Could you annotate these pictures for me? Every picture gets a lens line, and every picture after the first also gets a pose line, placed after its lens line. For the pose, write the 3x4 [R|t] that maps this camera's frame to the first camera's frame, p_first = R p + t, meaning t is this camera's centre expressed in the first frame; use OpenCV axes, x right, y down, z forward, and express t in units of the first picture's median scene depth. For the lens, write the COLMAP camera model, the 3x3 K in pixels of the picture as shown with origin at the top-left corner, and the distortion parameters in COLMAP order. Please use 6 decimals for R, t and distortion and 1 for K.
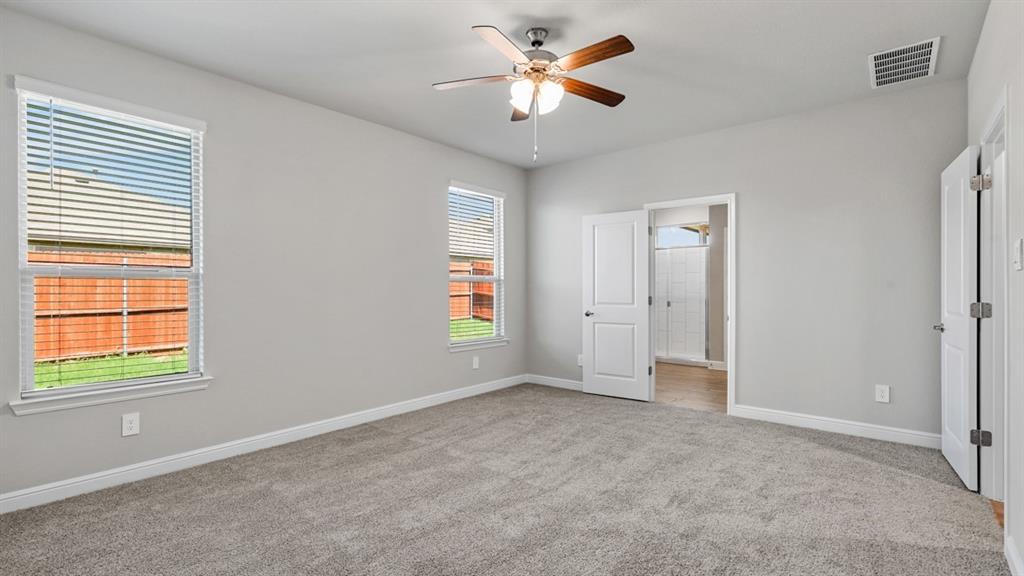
lens RADIAL K [[463.6, 0, 512.3], [0, 463.6, 290.8], [0, 0, 1]] dist [0.000606, 0.000464]
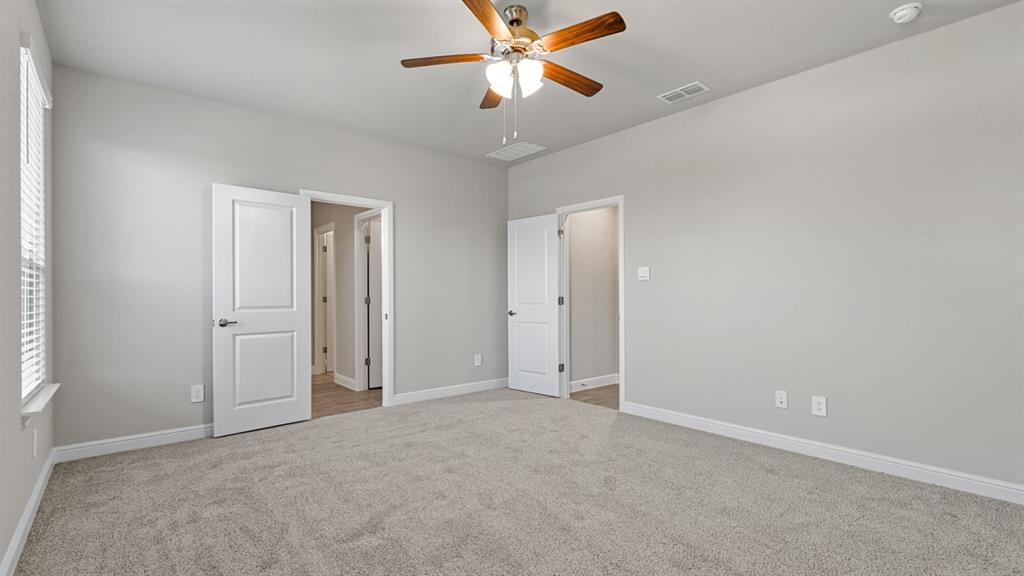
lens RADIAL K [[463.6, 0, 512.3], [0, 463.6, 290.8], [0, 0, 1]] dist [0.000606, 0.000464]
pose [[0.179426, 0.006733, 0.983748, -0.634792], [0.008435, 0.999929, -0.008382, 0.013509], [-0.983735, 0.009802, 0.179357, 0.615580]]
